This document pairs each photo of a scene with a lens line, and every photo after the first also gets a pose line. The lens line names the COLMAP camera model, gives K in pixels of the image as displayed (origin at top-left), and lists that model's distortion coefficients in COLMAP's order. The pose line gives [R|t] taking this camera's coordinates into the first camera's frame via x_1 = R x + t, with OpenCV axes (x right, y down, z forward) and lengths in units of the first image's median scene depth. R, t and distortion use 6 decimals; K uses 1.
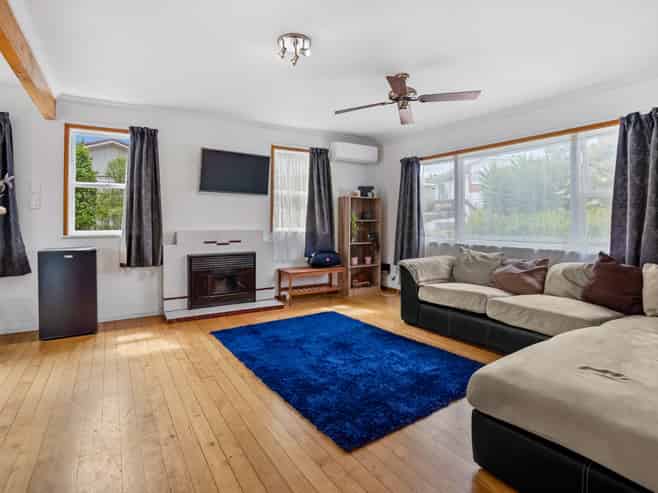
lens RADIAL K [[360.9, 0, 330.4], [0, 360.9, 228.0], [0, 0, 1]] dist [-0.002623, 0.000665]
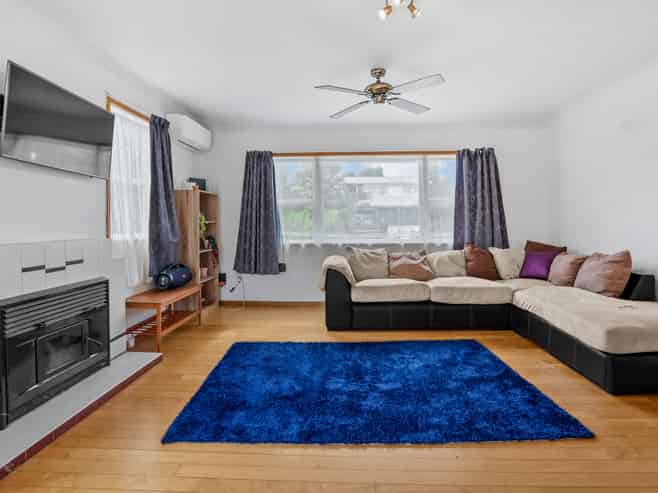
lens RADIAL K [[360.9, 0, 330.4], [0, 360.9, 228.0], [0, 0, 1]] dist [-0.002623, 0.000665]
pose [[0.571018, -0.018444, 0.820730, -0.469012], [0.022268, 0.999728, 0.006974, -0.007261], [-0.820635, 0.014293, 0.571274, 0.390842]]
